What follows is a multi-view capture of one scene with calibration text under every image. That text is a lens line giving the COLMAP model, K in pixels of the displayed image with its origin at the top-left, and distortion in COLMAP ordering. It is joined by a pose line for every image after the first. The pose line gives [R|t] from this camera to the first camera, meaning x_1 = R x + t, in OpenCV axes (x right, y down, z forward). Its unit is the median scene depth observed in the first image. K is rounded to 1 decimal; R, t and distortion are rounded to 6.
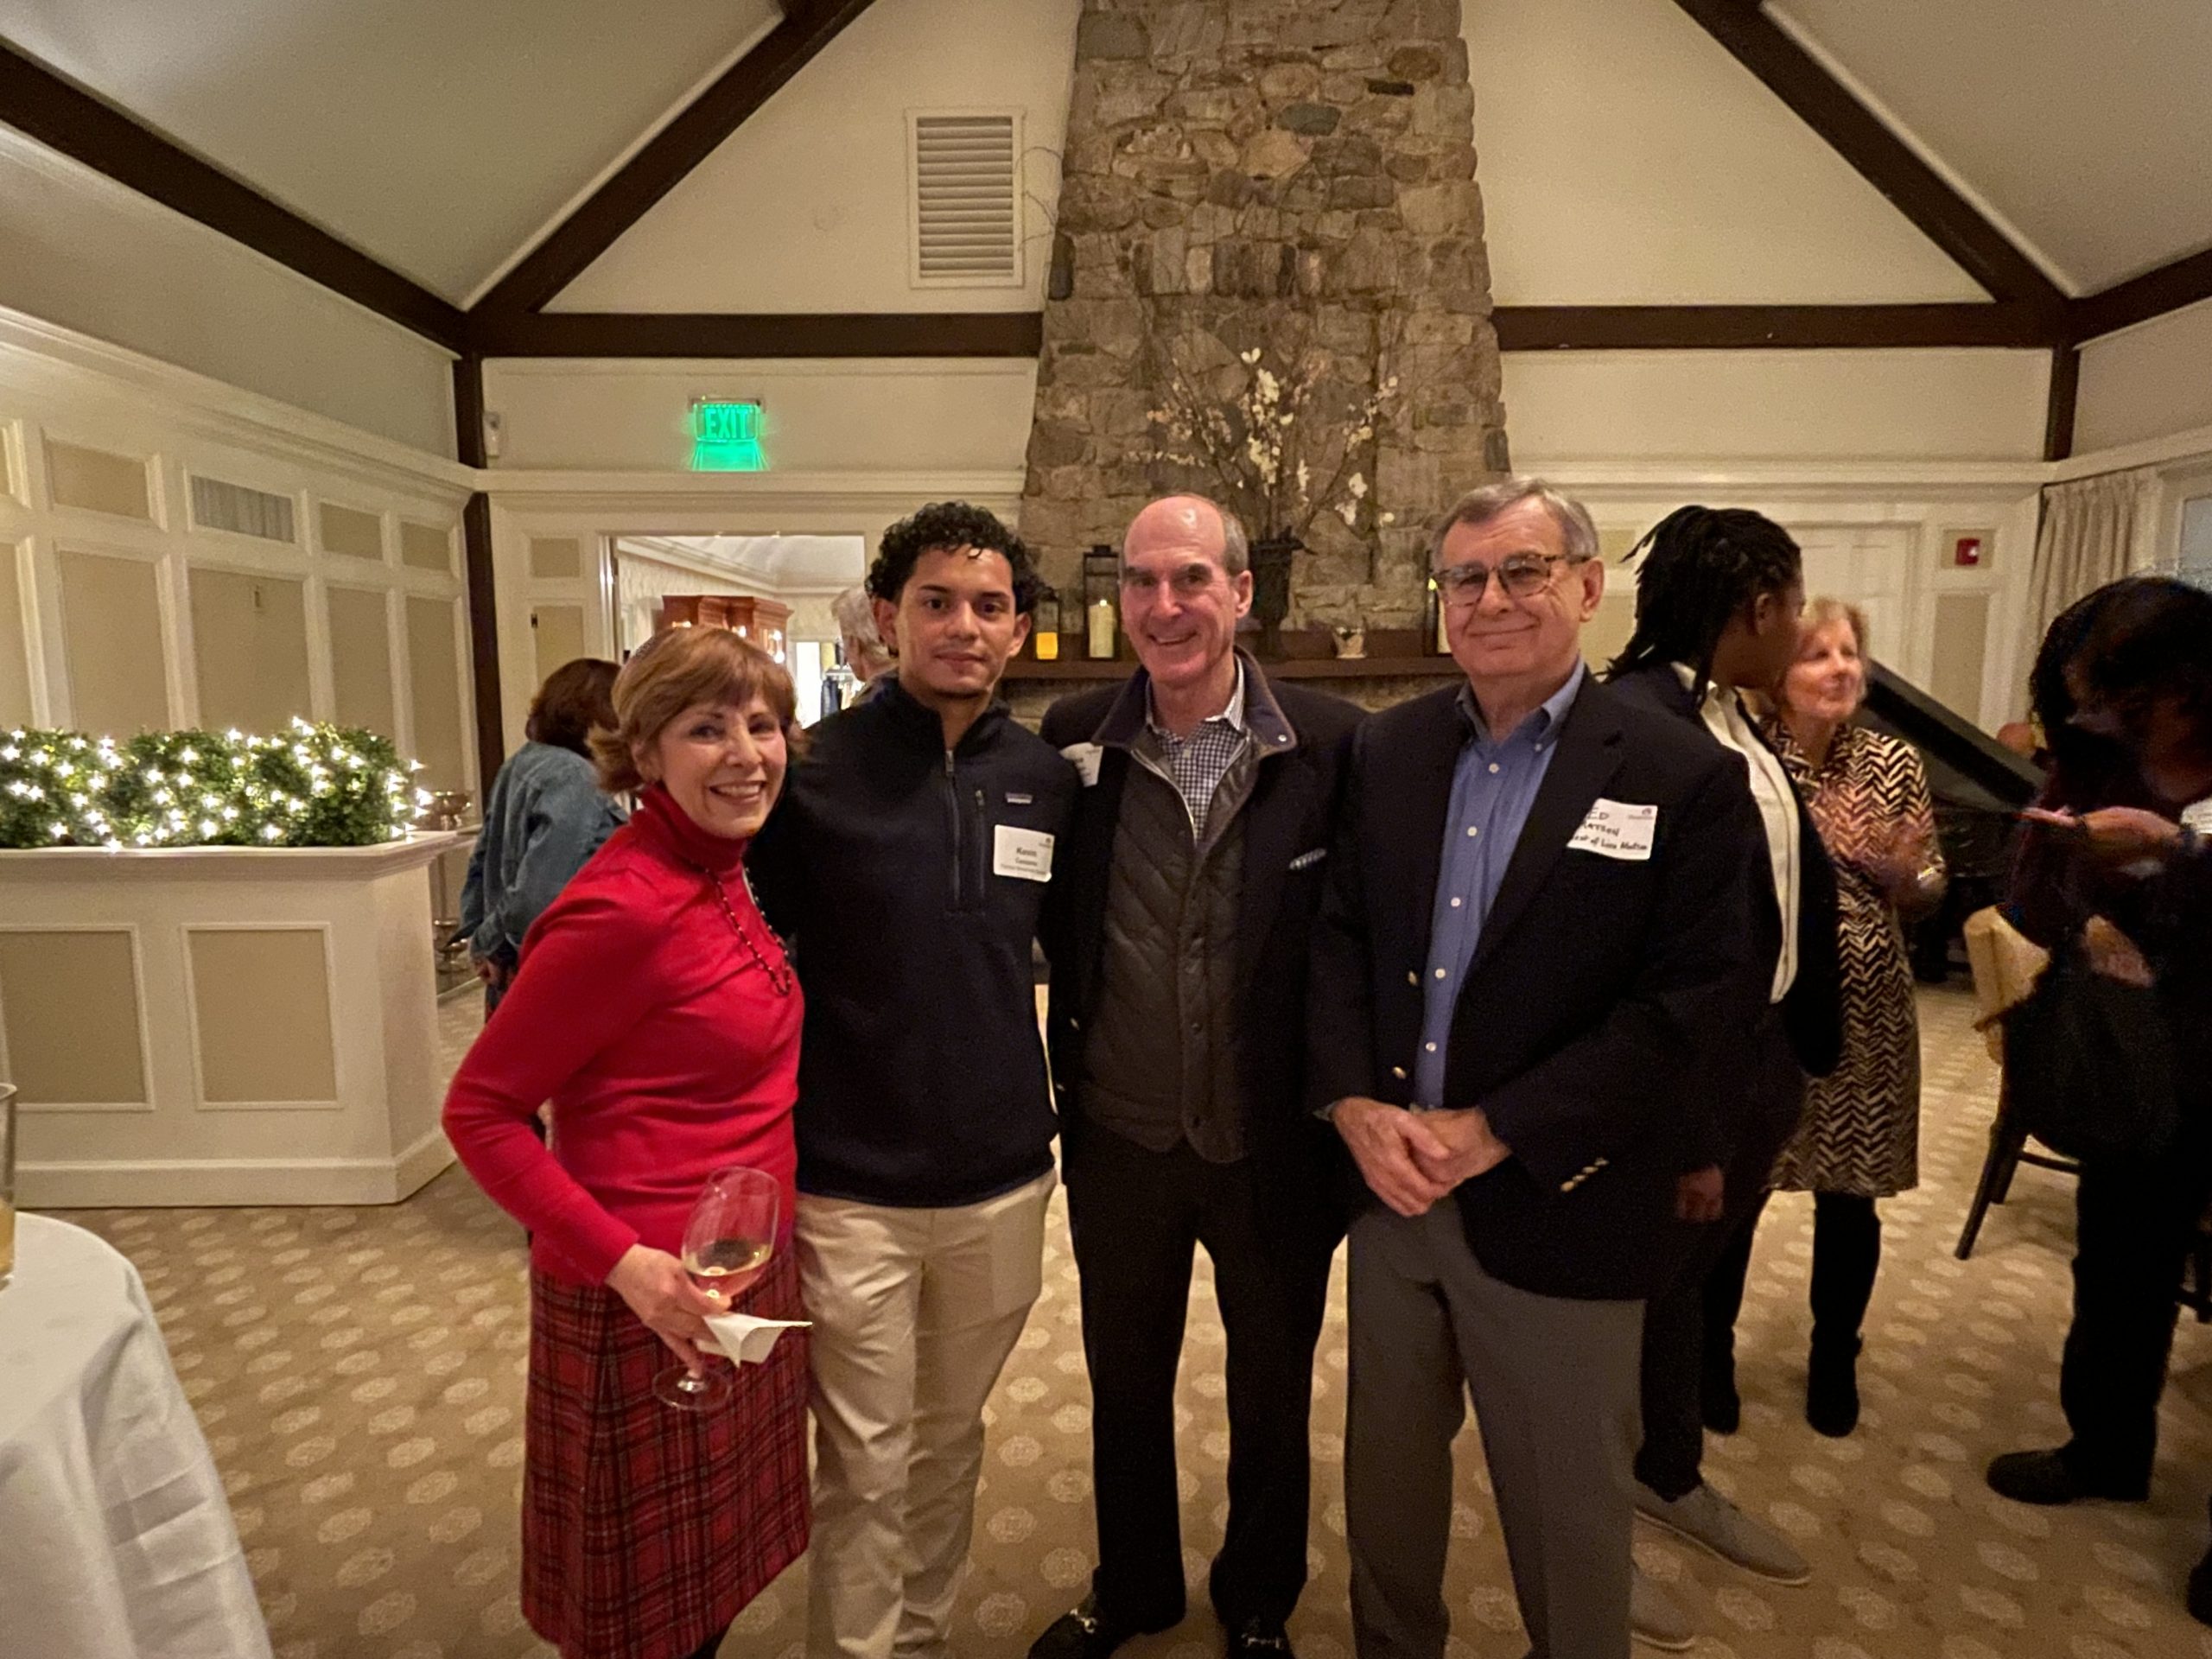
lens RADIAL K [[1224.1, 0, 1115.6], [0, 1224.1, 832.8], [0, 0, 1]] dist [-0.000668, 0.000721]
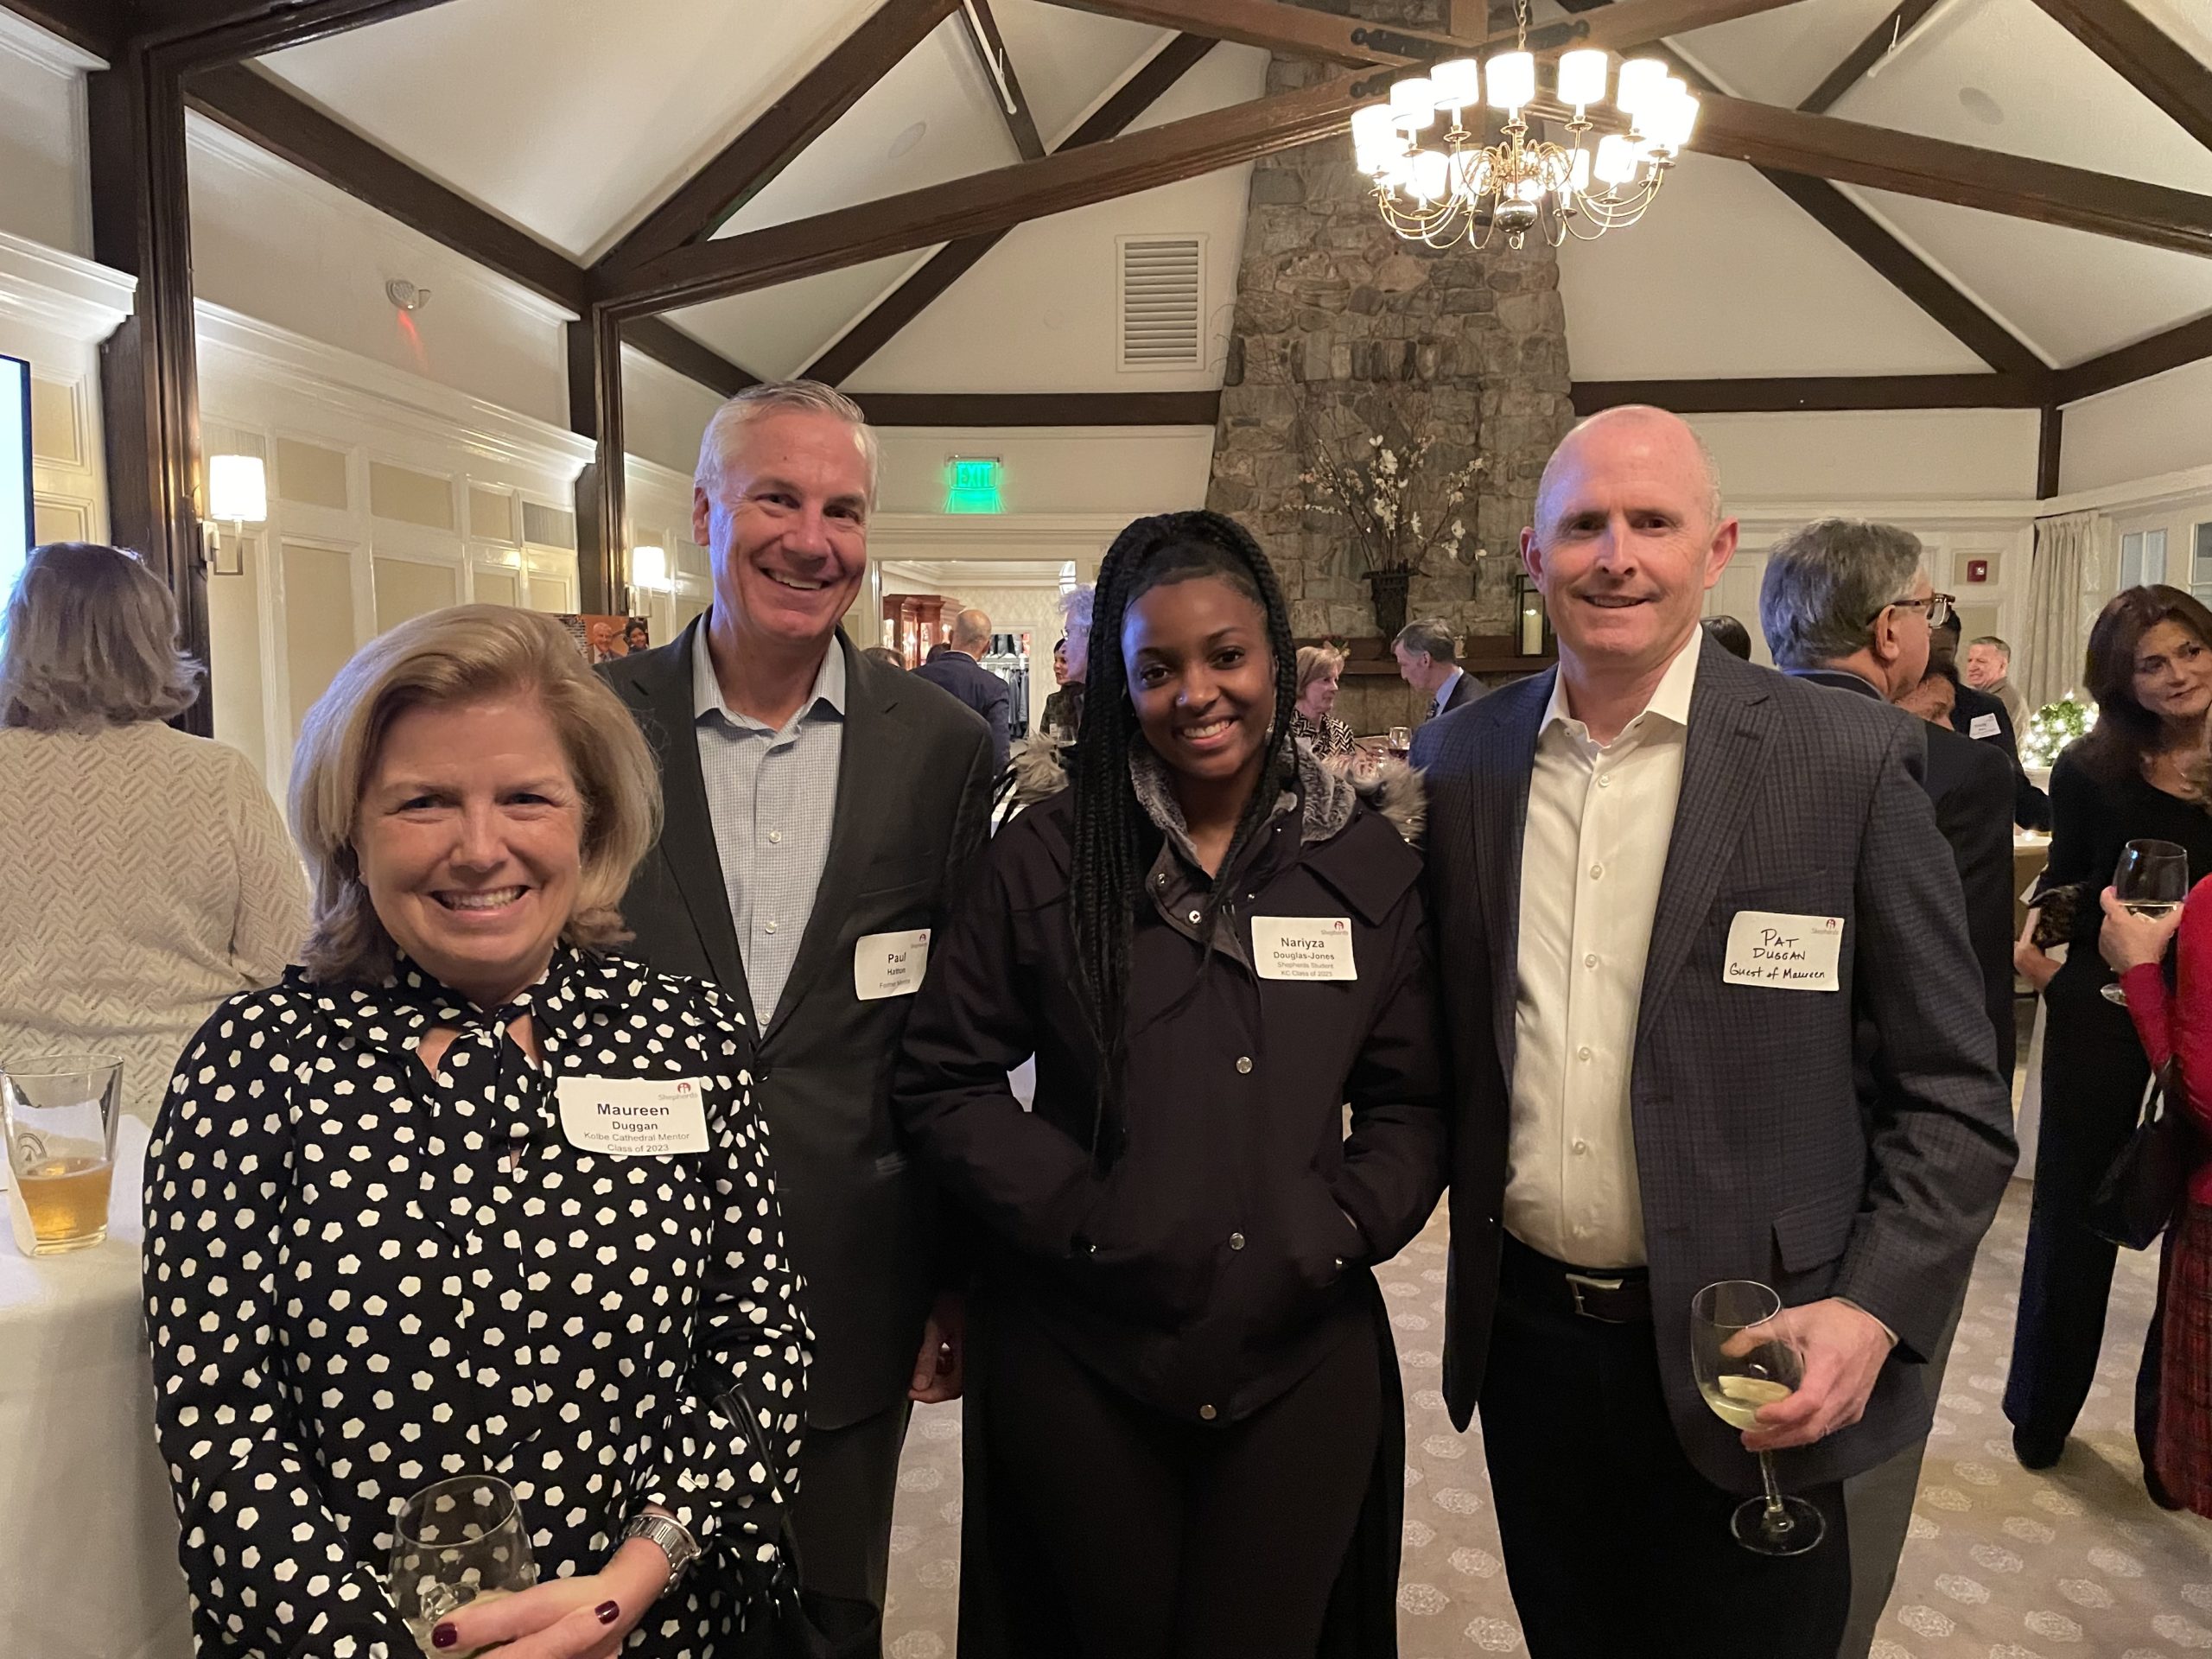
lens RADIAL K [[1687.5, 0, 1106.9], [0, 1687.5, 817.8], [0, 0, 1]] dist [0.078754, -0.102441]
pose [[0.996334, 0.012612, -0.084611, -0.021223], [-0.015147, 0.999453, -0.029386, 0.084121], [0.084194, 0.030560, 0.995981, -0.813589]]
